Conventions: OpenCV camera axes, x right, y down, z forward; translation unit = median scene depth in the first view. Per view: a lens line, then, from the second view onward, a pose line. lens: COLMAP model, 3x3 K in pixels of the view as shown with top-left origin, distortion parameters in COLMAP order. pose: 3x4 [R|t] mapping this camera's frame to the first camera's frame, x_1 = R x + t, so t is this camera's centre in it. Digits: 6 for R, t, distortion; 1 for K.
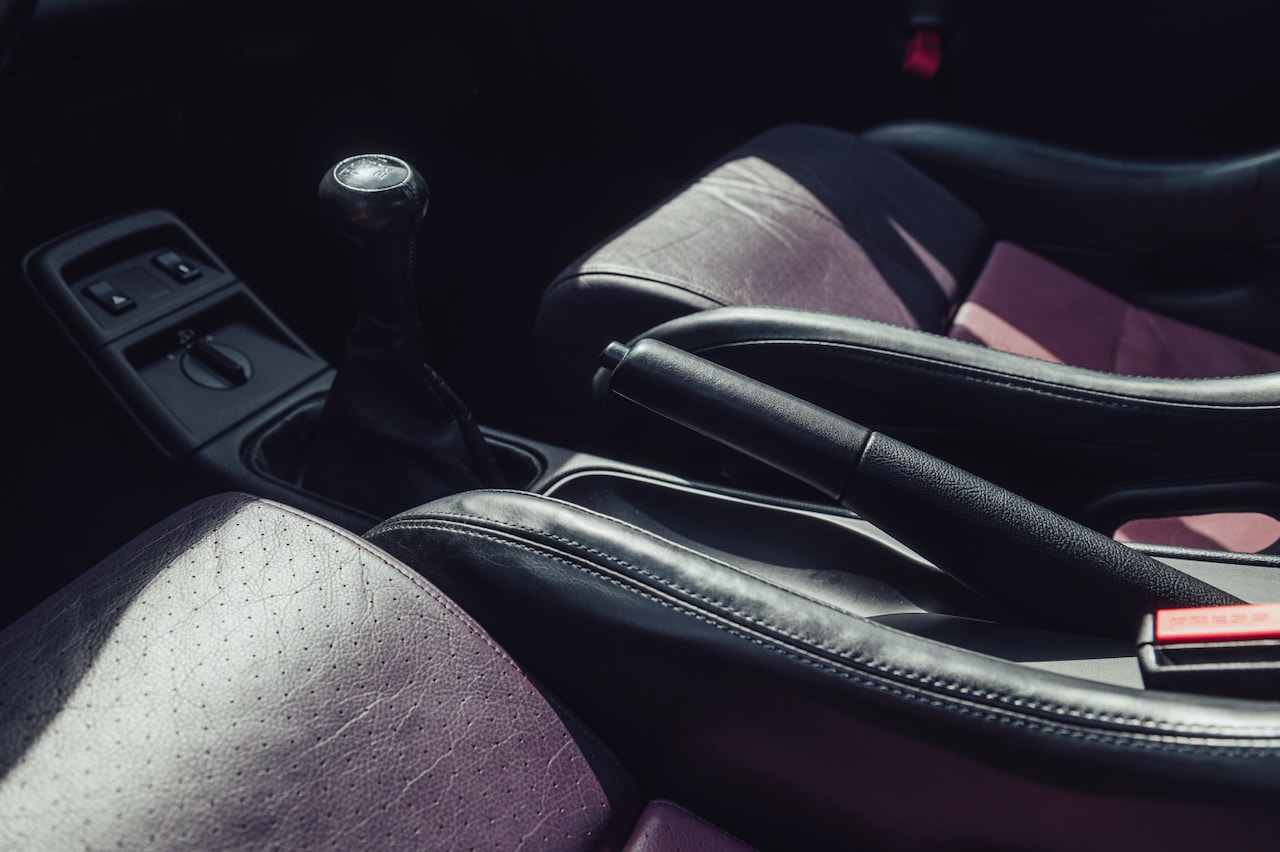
lens RADIAL K [[1050.9, 0, 640.0], [0, 1050.9, 426.0], [0, 0, 1]] dist [0.009062, -0.002178]
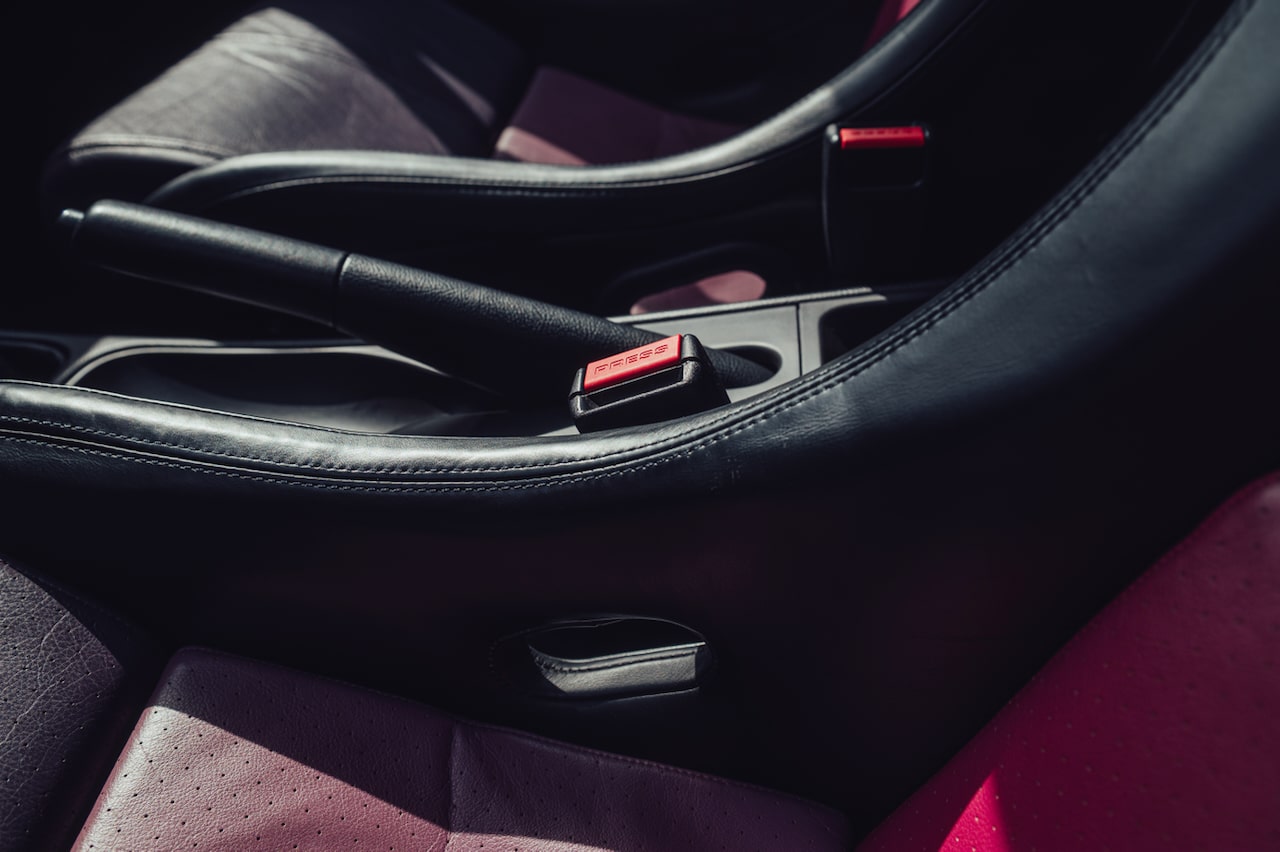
lens RADIAL K [[995.9, 0, 640.0], [0, 995.9, 426.0], [0, 0, 1]] dist [-0.007622, 0.000912]
pose [[0.947534, -0.211729, 0.239477, 0.193136], [0.179473, 0.972330, 0.149546, 0.063884], [-0.264514, -0.098720, 0.959316, -0.012250]]
